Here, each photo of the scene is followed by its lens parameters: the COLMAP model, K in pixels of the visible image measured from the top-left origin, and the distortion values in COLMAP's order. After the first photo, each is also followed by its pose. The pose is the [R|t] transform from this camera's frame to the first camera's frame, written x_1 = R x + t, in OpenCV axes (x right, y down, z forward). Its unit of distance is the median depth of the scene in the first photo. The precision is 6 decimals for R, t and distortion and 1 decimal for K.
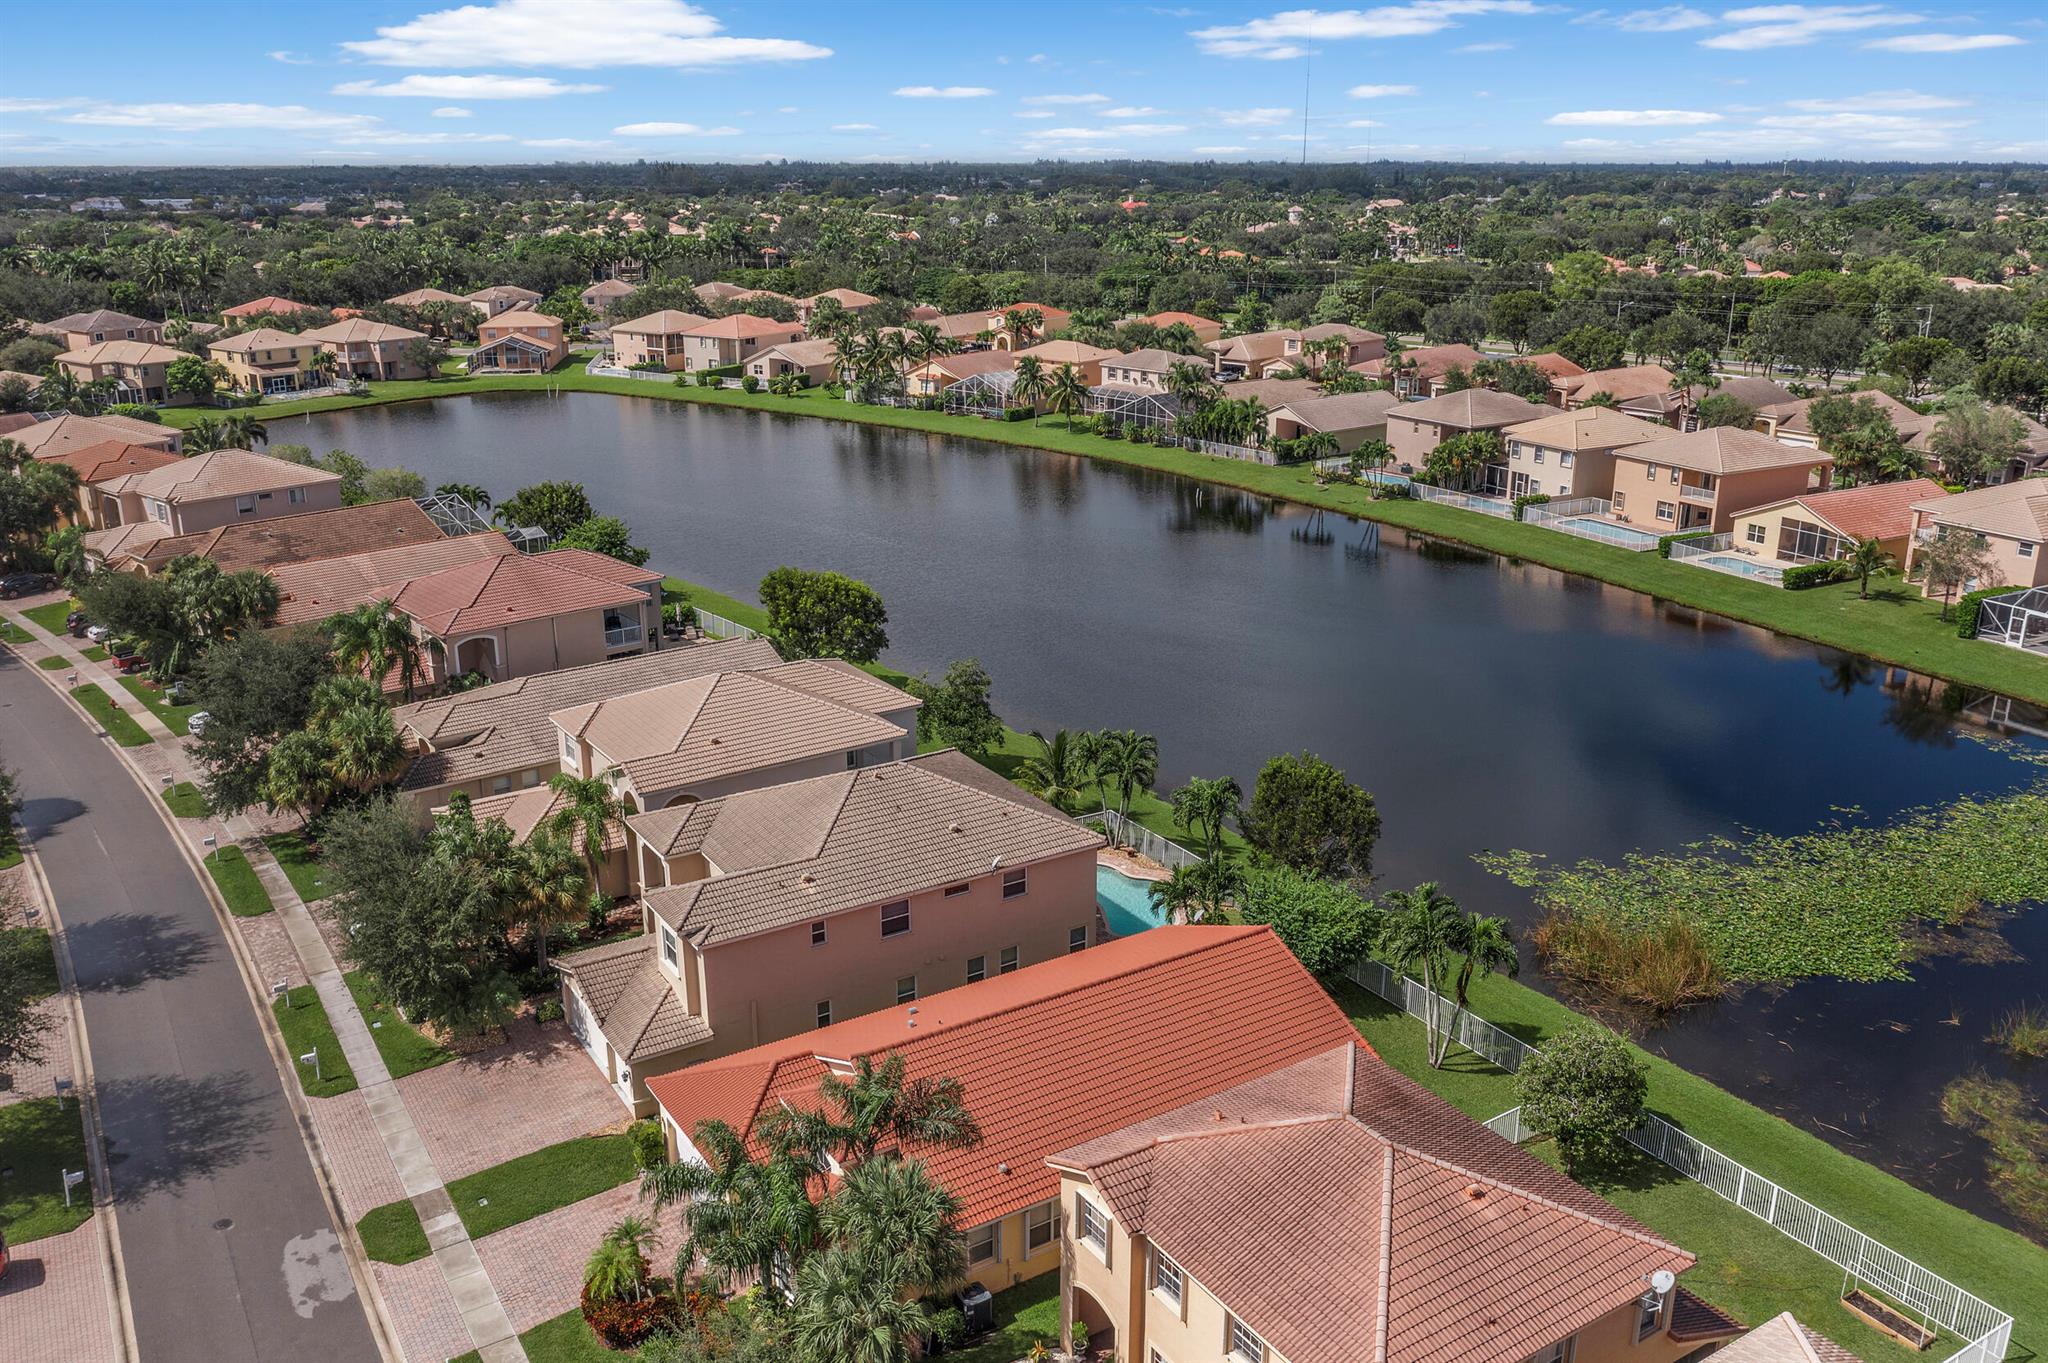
lens RADIAL K [[1637.5, 0, 1019.8], [0, 1637.5, 680.5], [0, 0, 1]] dist [-0.012219, -0.002197]
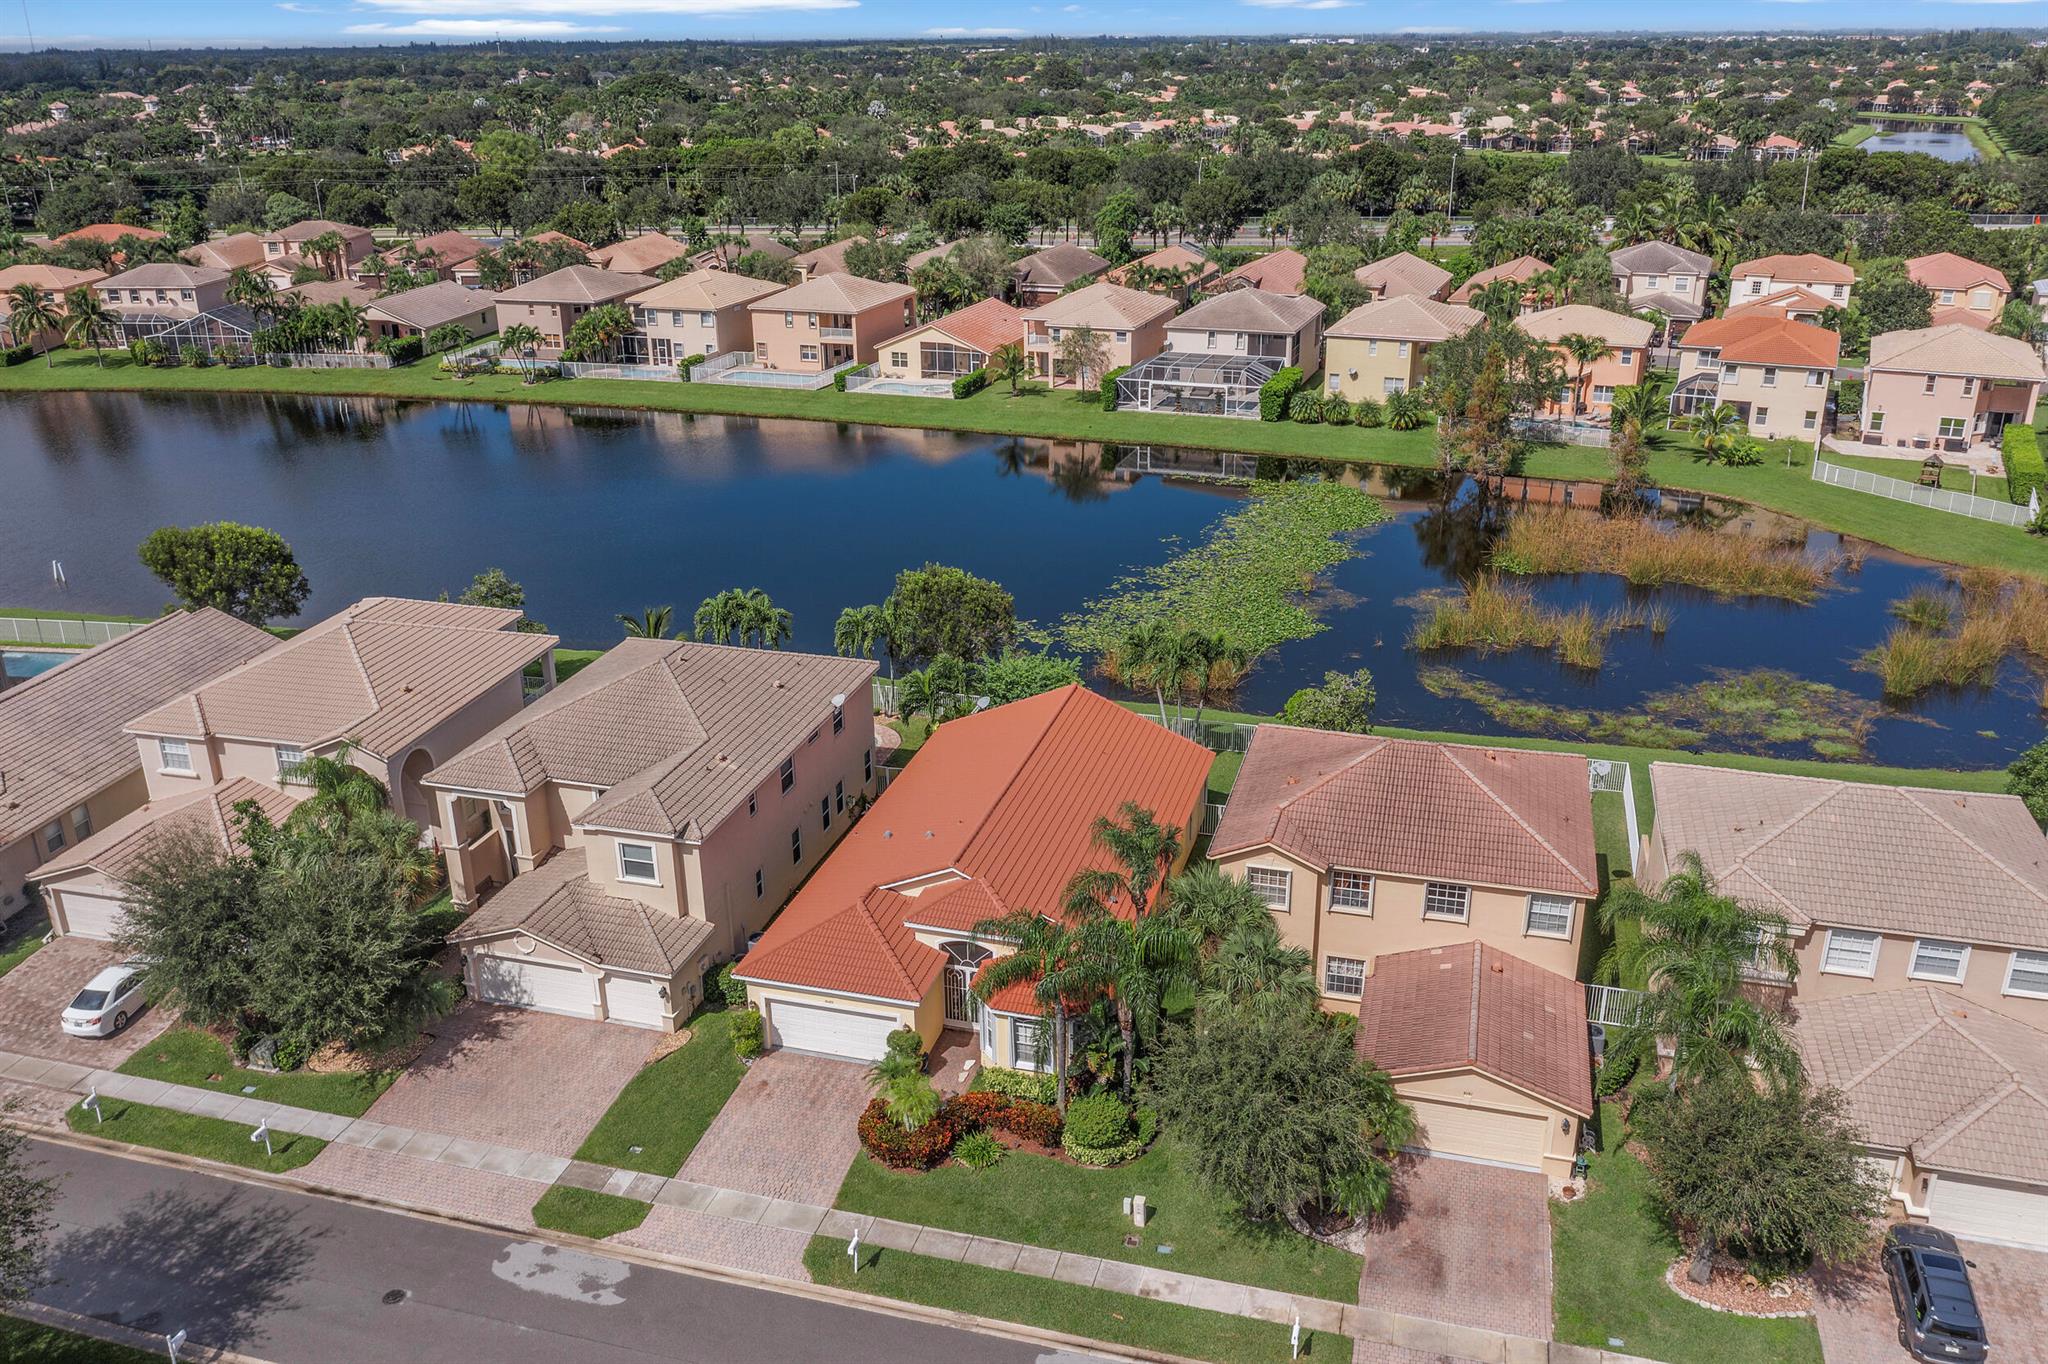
lens RADIAL K [[1642.8, 0, 1025.1], [0, 1642.8, 682.1], [0, 0, 1]] dist [-0.020483, 0.007852]
pose [[0.742058, -0.252173, 0.621094, -0.250035], [0.211956, 0.967273, 0.139490, -0.010670], [-0.635943, 0.028134, 0.771223, 0.040878]]
